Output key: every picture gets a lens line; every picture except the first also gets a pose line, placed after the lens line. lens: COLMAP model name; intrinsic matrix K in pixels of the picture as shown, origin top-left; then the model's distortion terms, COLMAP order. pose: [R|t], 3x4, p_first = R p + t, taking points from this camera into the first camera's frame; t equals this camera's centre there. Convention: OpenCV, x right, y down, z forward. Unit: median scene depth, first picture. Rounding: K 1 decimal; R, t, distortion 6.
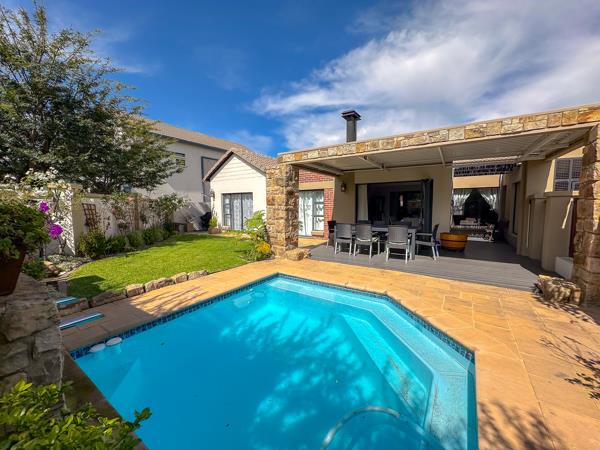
lens RADIAL K [[236.9, 0, 298.2], [0, 236.9, 223.8], [0, 0, 1]] dist [0.000521, 0.000080]
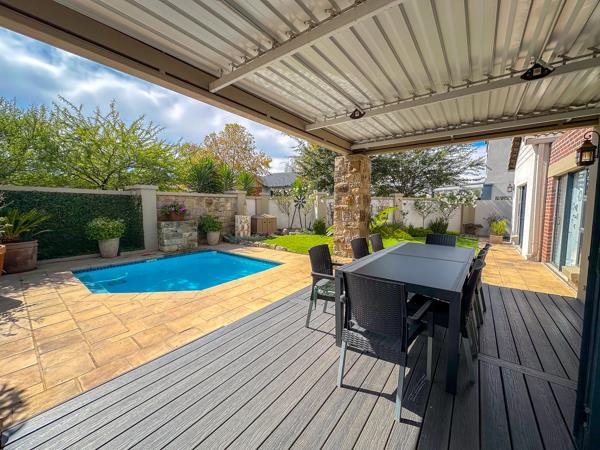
lens RADIAL K [[236.9, 0, 298.8], [0, 236.9, 224.7], [0, 0, 1]] dist [0.000521, 0.000080]
pose [[-0.089371, 0.122328, -0.988458, 1.780439], [-0.136880, 0.981504, 0.133844, -0.207743], [0.986548, 0.147261, -0.070974, 1.971419]]
